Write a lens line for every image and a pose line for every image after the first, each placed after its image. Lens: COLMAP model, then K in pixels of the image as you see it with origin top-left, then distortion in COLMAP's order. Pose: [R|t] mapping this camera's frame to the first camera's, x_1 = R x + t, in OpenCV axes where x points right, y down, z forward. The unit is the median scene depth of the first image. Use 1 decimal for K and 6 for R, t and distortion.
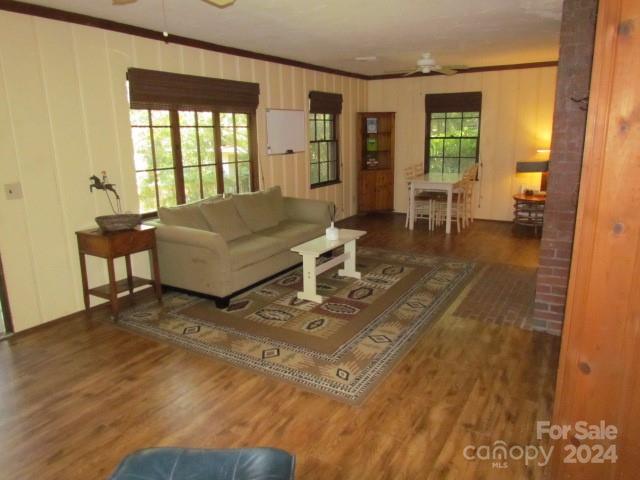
lens RADIAL K [[456.2, 0, 321.8], [0, 456.2, 238.7], [0, 0, 1]] dist [-0.020617, -0.002046]
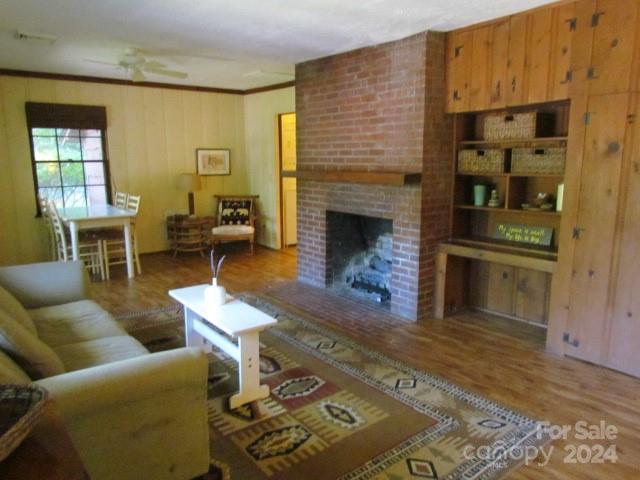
lens RADIAL K [[456.2, 0, 320.8], [0, 456.2, 240.5], [0, 0, 1]] dist [-0.020617, -0.002046]
pose [[0.359097, -0.151081, 0.920991, -0.598587], [0.210647, 0.974468, 0.077721, -0.124051], [-0.909218, 0.166095, 0.381753, 0.696243]]
